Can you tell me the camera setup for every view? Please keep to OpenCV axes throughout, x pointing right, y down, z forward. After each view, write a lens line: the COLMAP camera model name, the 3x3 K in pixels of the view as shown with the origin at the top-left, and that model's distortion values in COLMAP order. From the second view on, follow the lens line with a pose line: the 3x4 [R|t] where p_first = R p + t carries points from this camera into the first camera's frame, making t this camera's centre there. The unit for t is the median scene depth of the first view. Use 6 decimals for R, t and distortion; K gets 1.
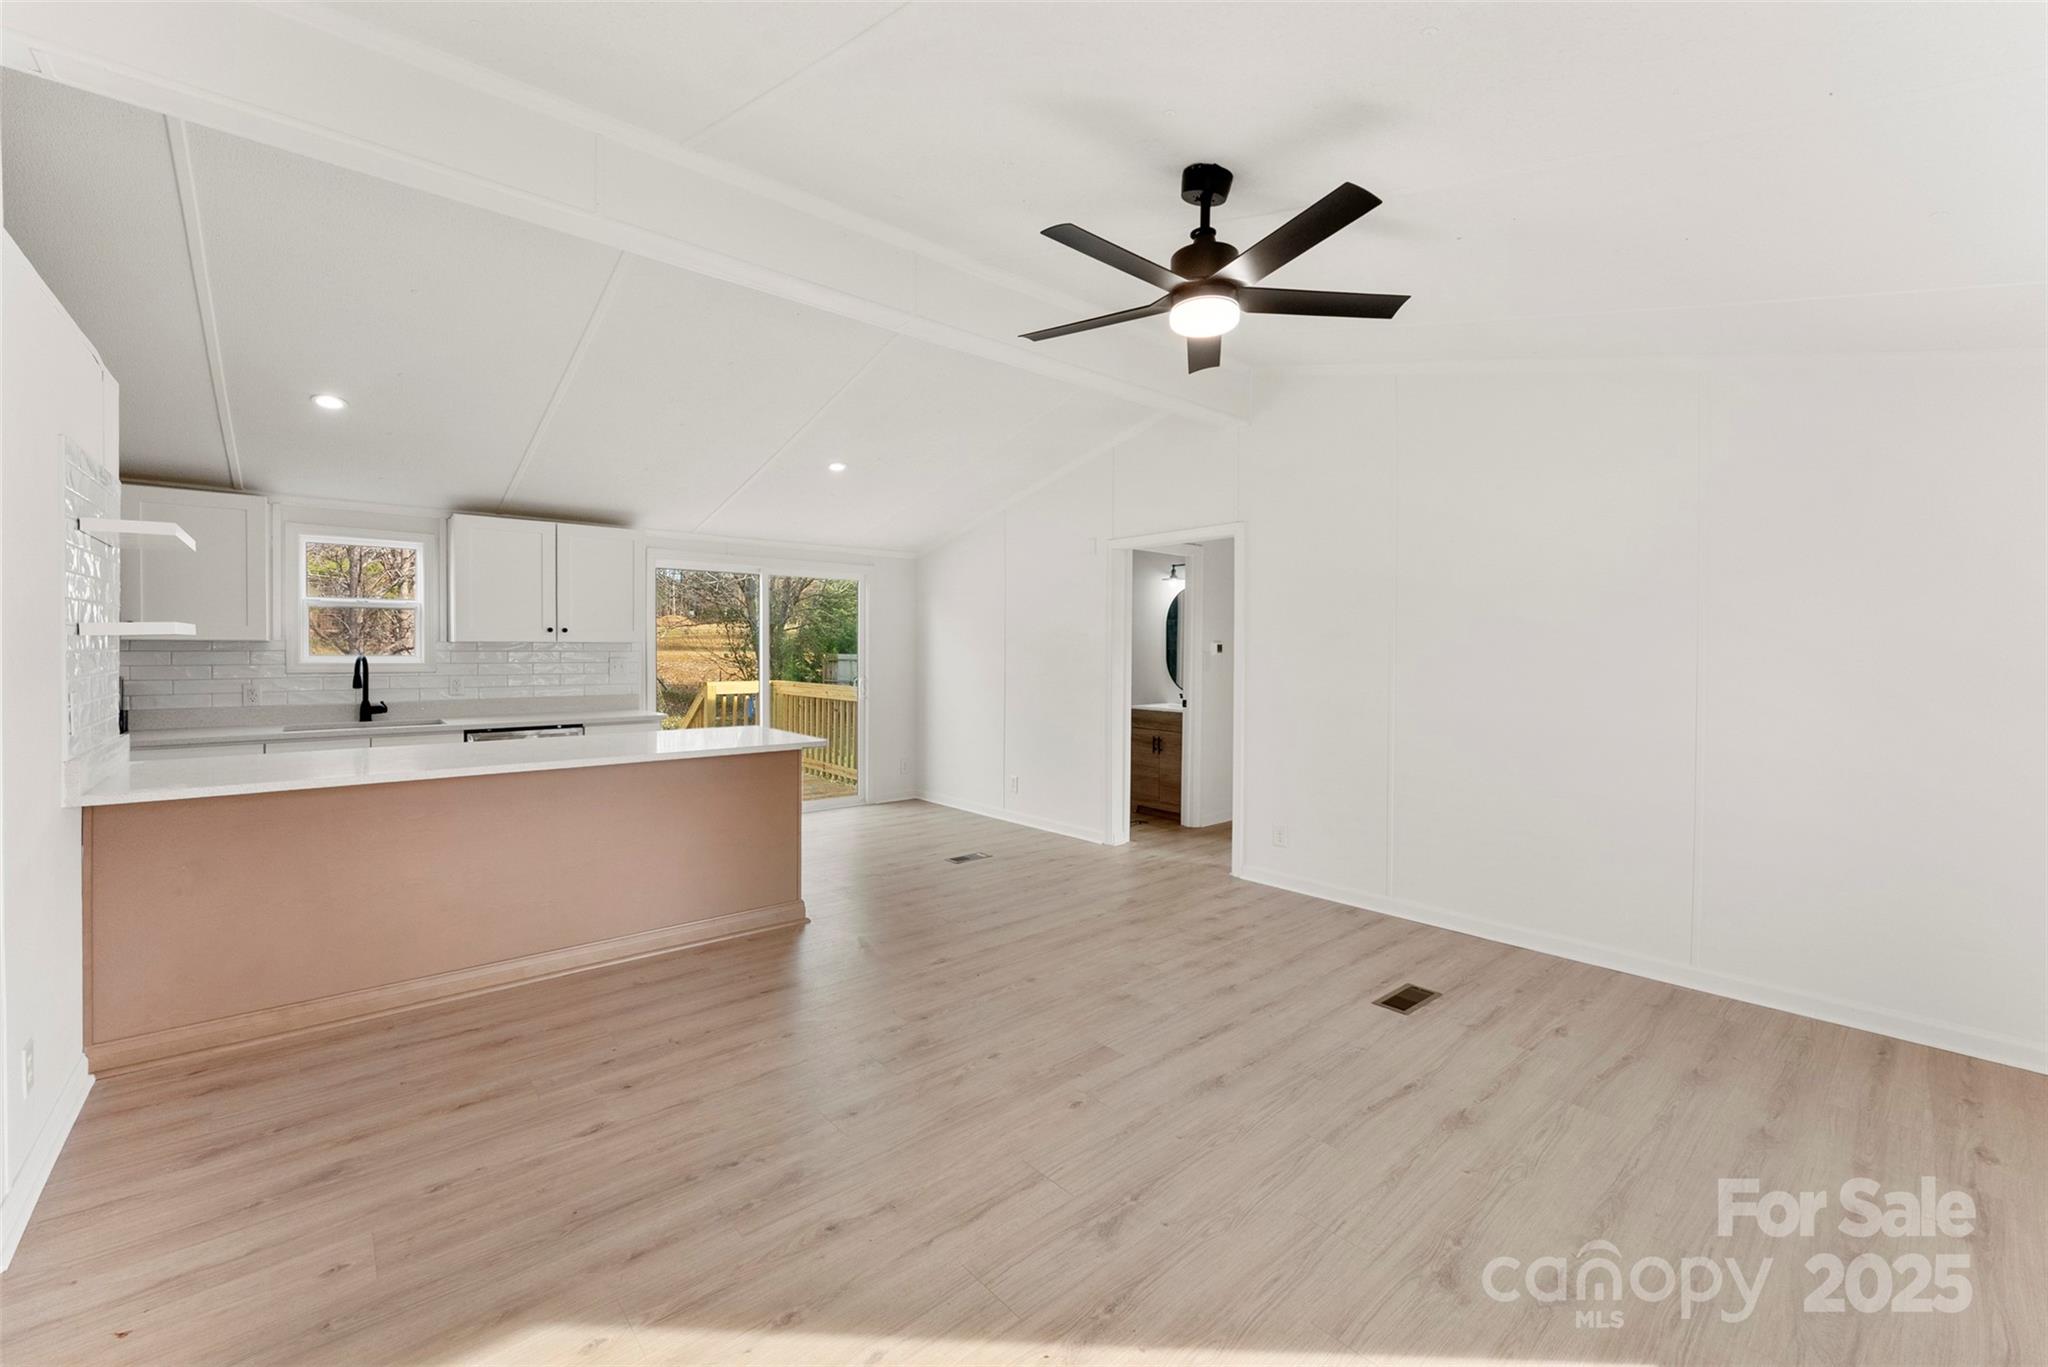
lens RADIAL K [[837.5, 0, 1014.1], [0, 837.5, 657.6], [0, 0, 1]] dist [-0.000062, -0.000092]
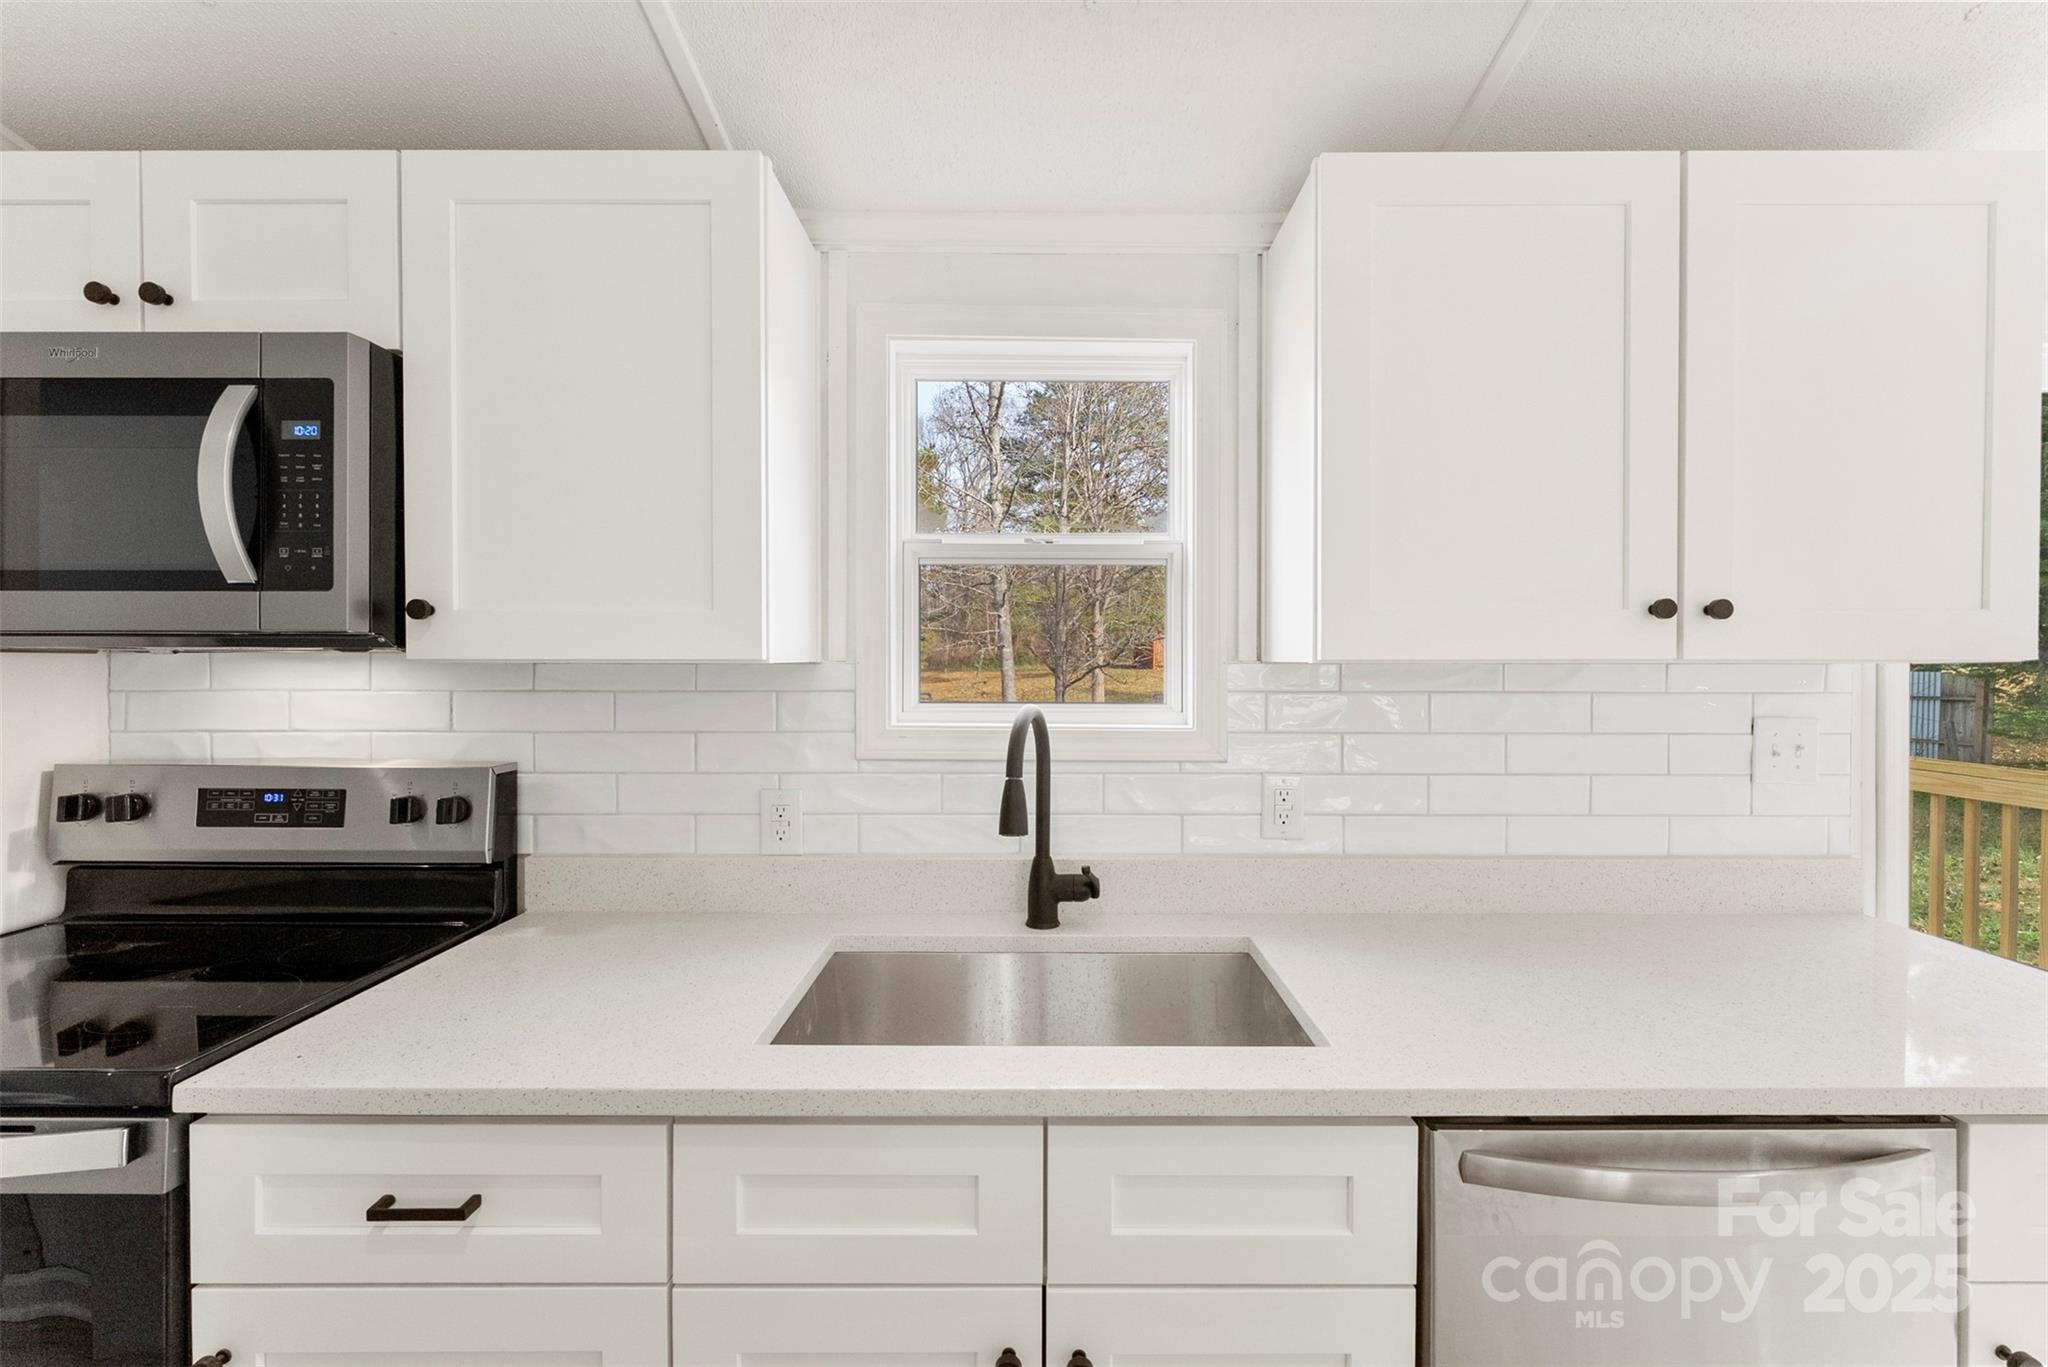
lens RADIAL K [[837.5, 0, 1029.0], [0, 837.5, 669.0], [0, 0, 1]] dist [-0.000062, -0.000092]
pose [[0.760590, 0.002511, -0.649228, -0.580910], [-0.005942, 0.999978, -0.003094, -0.016080], [0.649205, 0.006211, 0.760588, 0.765329]]
